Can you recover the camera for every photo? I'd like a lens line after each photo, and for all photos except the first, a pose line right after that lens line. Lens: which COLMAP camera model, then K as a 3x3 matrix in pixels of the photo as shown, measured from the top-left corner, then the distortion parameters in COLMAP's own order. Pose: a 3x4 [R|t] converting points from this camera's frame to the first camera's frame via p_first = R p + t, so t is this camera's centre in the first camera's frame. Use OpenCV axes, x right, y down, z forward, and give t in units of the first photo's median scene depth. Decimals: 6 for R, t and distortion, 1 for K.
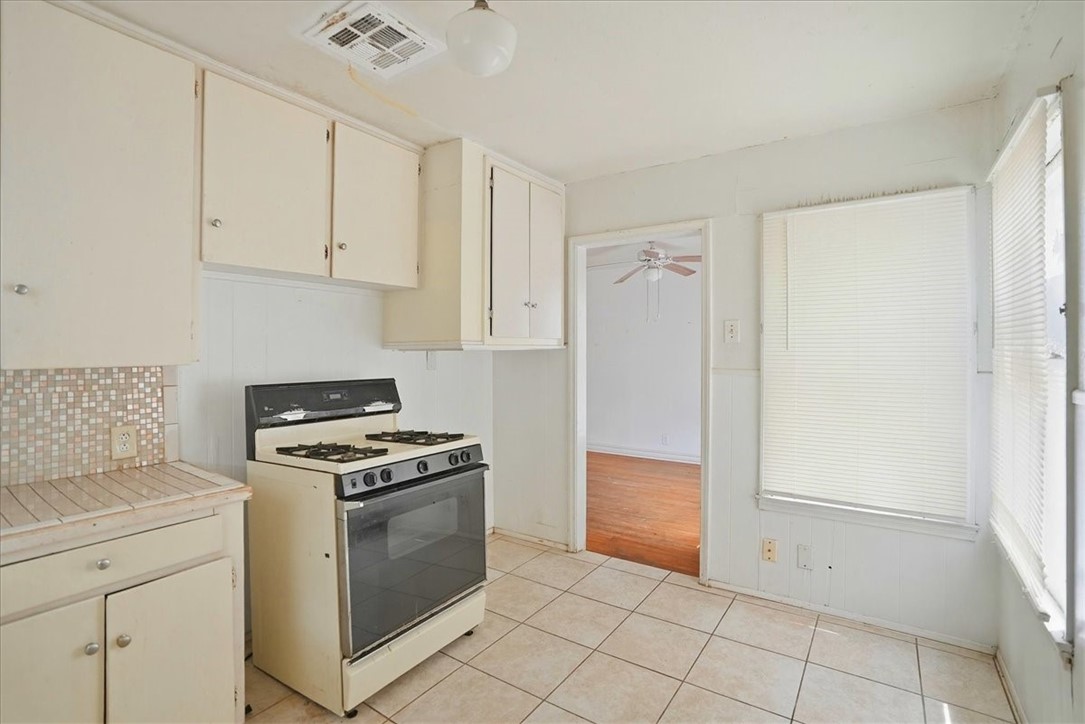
lens RADIAL K [[508.1, 0, 530.2], [0, 508.1, 350.6], [0, 0, 1]] dist [-0.064268, 0.026921]
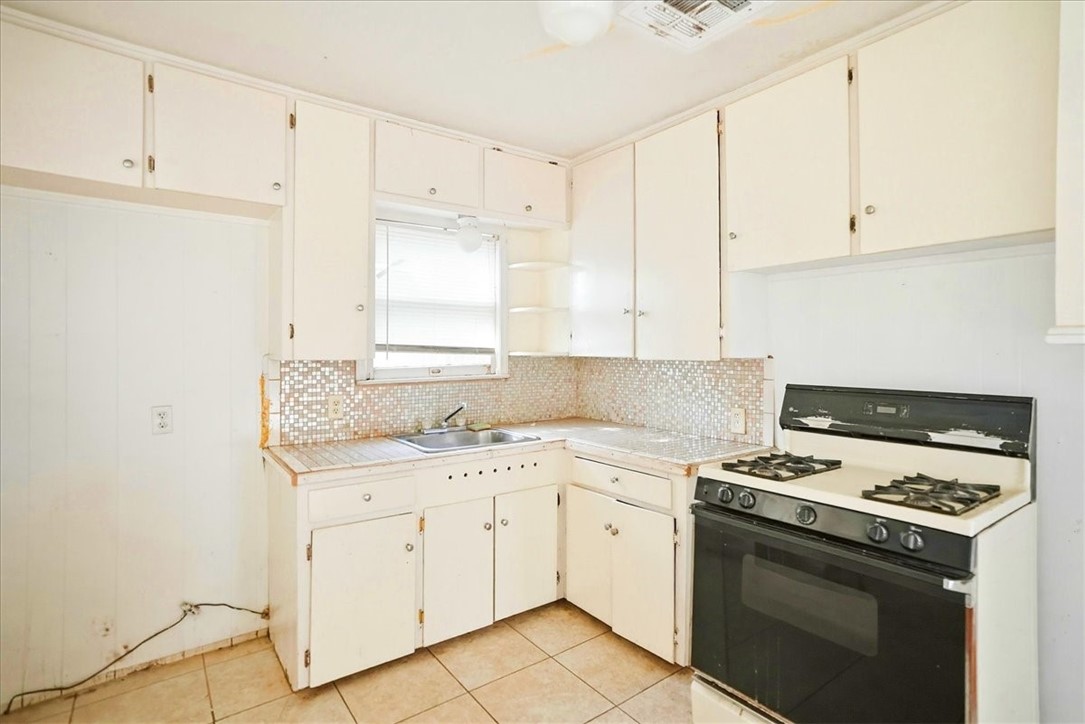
lens RADIAL K [[545.9, 0, 550.0], [0, 545.9, 348.3], [0, 0, 1]] dist [-0.030813, 0.024269]
pose [[-0.302219, -0.001514, -0.953237, 0.565803], [0.001866, 0.999996, -0.002180, 0.000932], [0.953237, -0.002437, -0.302215, 0.824984]]
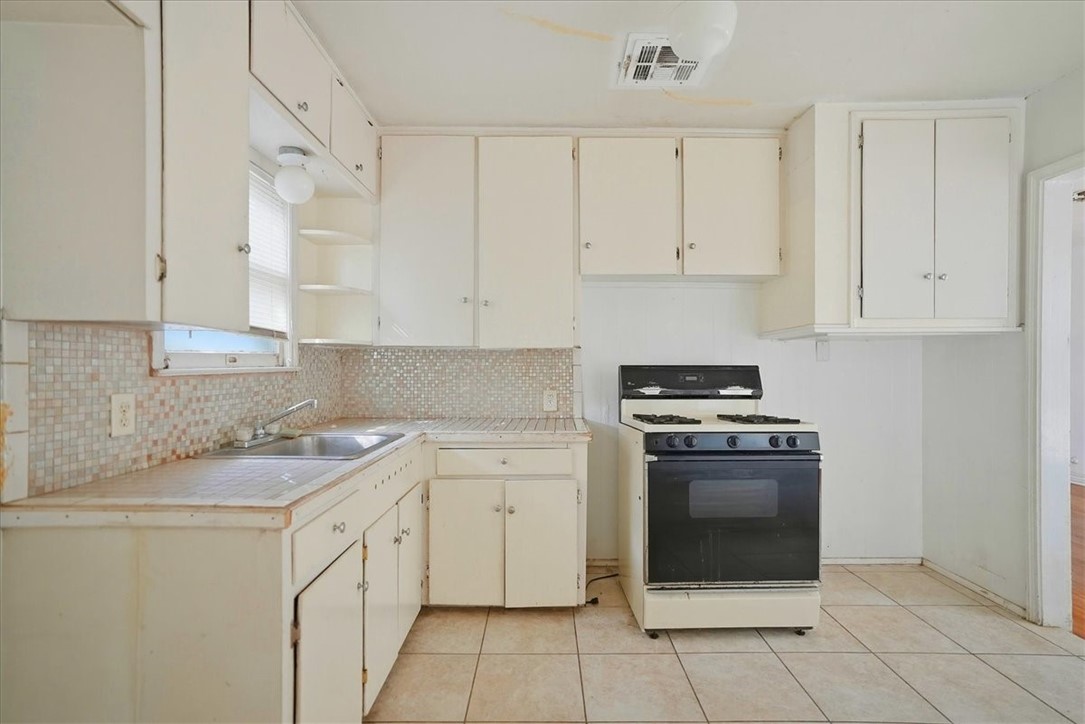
lens RADIAL K [[509.0, 0, 551.8], [0, 509.0, 370.0], [0, 0, 1]] dist [-0.001822, 0.000908]
pose [[0.585214, 0.007678, -0.810842, 0.395223], [0.000369, 0.999953, 0.009735, 0.064697], [0.810879, -0.005997, 0.585184, 0.066702]]
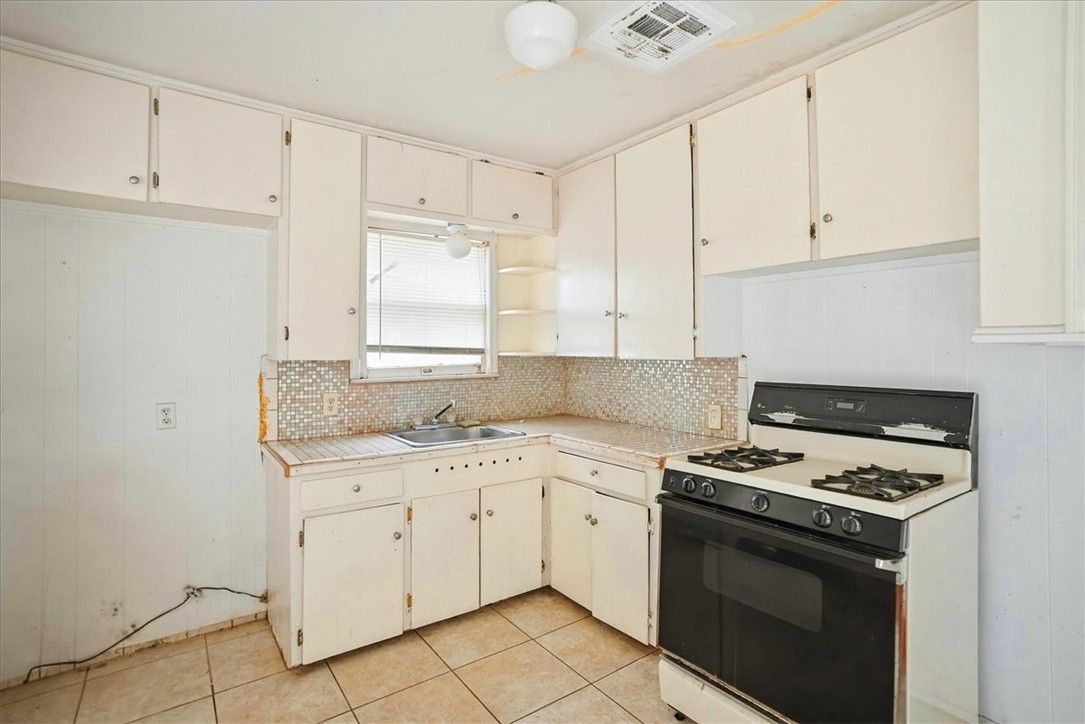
lens RADIAL K [[529.9, 0, 552.1], [0, 529.9, 344.8], [0, 0, 1]] dist [-0.042535, 0.022782]
pose [[-0.303693, -0.007646, -0.952739, 0.580775], [0.004732, 0.999943, -0.009533, 0.001416], [0.952758, -0.007403, -0.303639, 0.871903]]
